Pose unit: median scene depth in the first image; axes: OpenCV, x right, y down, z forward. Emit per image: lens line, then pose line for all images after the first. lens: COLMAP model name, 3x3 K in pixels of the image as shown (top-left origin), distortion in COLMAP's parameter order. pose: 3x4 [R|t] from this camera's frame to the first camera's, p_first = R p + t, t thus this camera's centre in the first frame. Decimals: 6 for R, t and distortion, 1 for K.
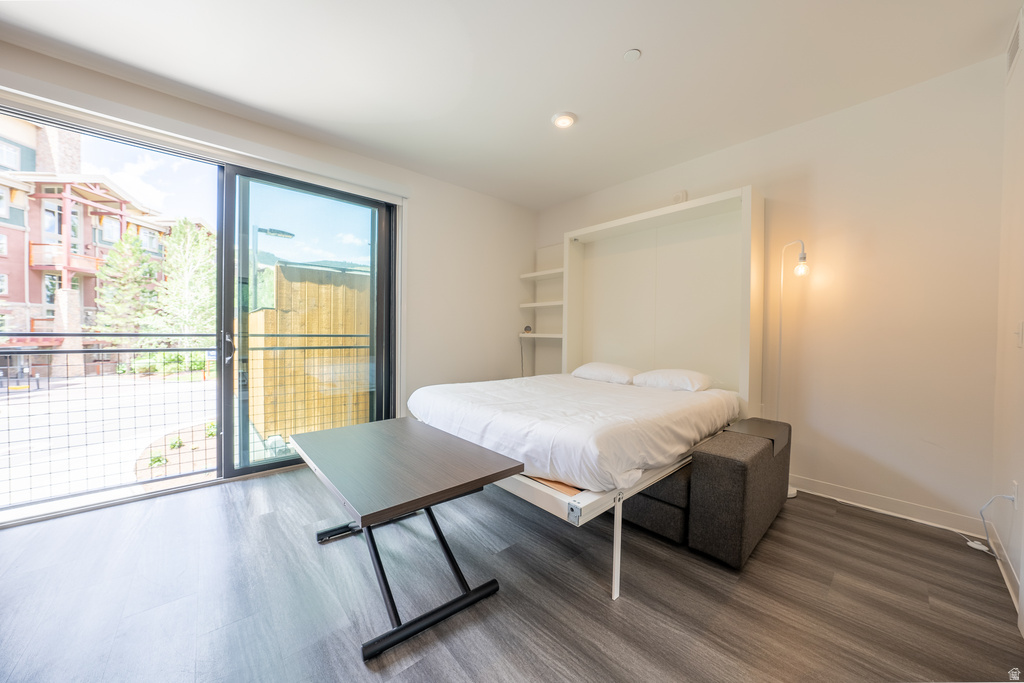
lens RADIAL K [[364.6, 0, 512.0], [0, 364.6, 341.5], [0, 0, 1]] dist [-0.001421, -0.000142]
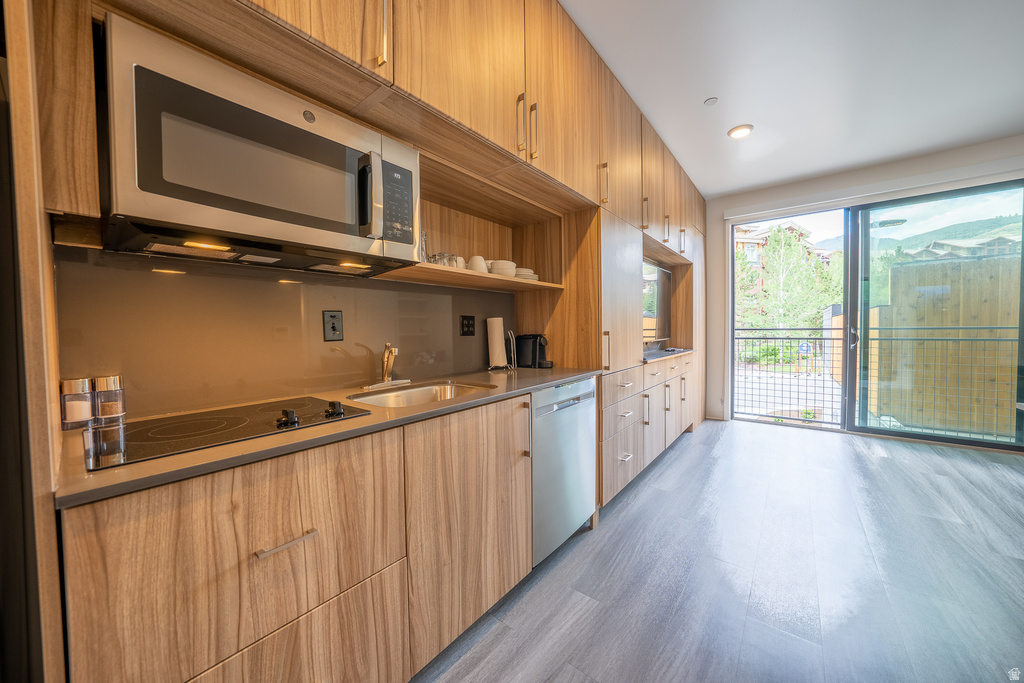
lens RADIAL K [[364.6, 0, 512.0], [0, 364.6, 341.5], [0, 0, 1]] dist [-0.001421, -0.000142]
pose [[0.212226, 0.010592, -0.977163, 0.310312], [0.000744, 0.999939, 0.011000, 0.014804], [0.977220, -0.003061, 0.212205, -0.570718]]
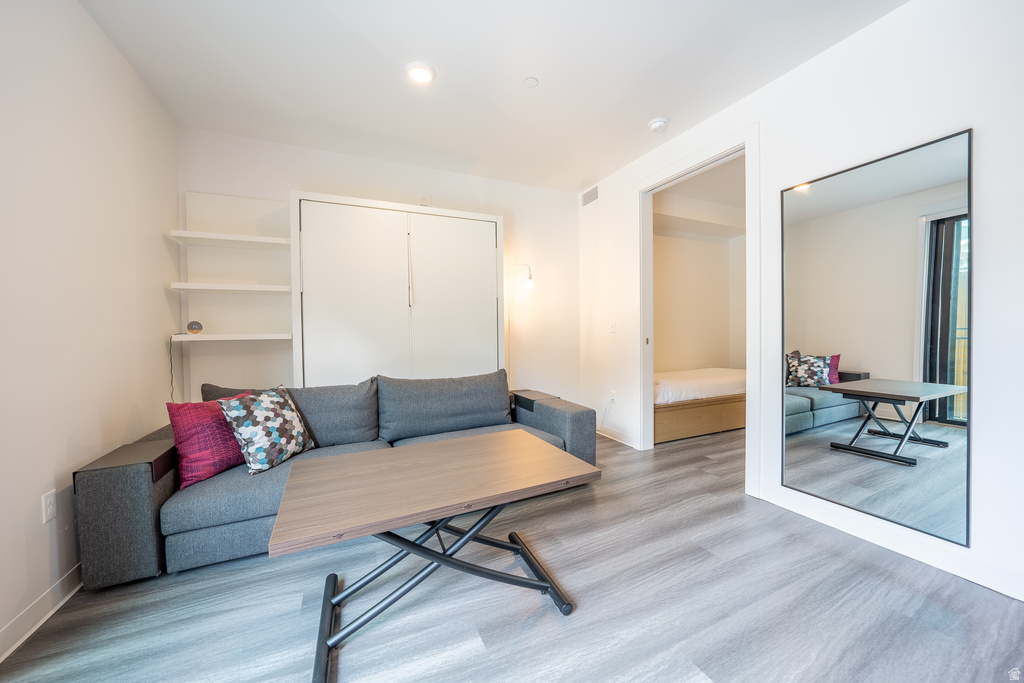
lens RADIAL K [[358.0, 0, 512.0], [0, 358.0, 341.5], [0, 0, 1]] dist [-0.000762, -0.000049]
pose [[0.252819, -0.031323, 0.967007, -0.929012], [0.023343, 0.999382, 0.026269, -0.036219], [-0.967232, 0.015931, 0.253394, 0.945277]]
